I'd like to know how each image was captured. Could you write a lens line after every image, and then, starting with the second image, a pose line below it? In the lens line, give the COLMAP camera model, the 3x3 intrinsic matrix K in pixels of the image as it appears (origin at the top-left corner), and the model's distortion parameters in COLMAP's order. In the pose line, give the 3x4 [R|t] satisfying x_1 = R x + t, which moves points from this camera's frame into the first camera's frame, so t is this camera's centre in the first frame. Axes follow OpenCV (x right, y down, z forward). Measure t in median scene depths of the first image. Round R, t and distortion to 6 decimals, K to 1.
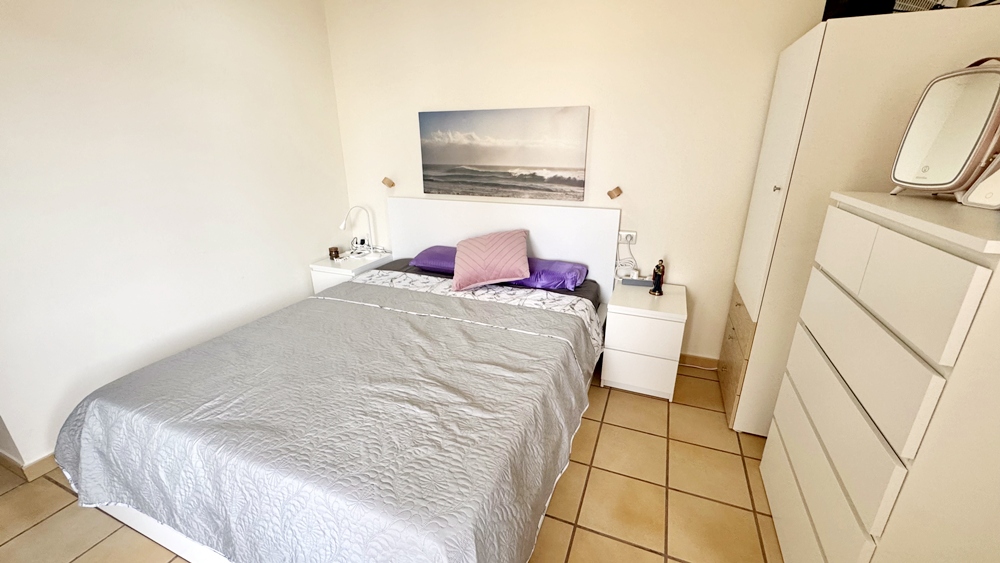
lens RADIAL K [[398.8, 0, 500.0], [0, 398.8, 281.5], [0, 0, 1]] dist [-0.001655, 0.000177]
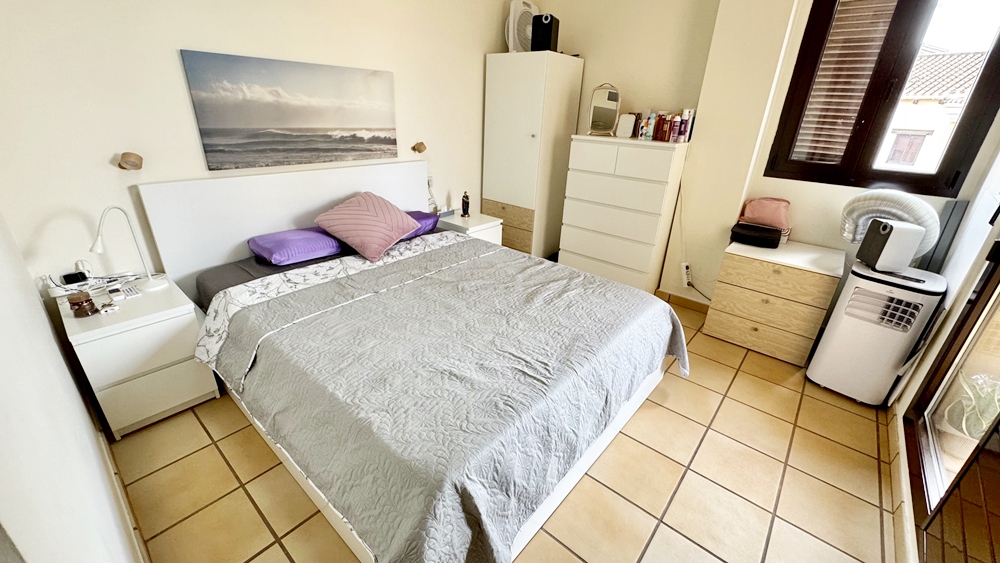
lens RADIAL K [[398.8, 0, 500.0], [0, 398.8, 281.5], [0, 0, 1]] dist [-0.001655, 0.000177]
pose [[0.318811, -0.364138, 0.875079, -0.808771], [0.274811, 0.919110, 0.282341, -0.111455], [-0.907105, 0.150468, 0.393091, 0.320071]]
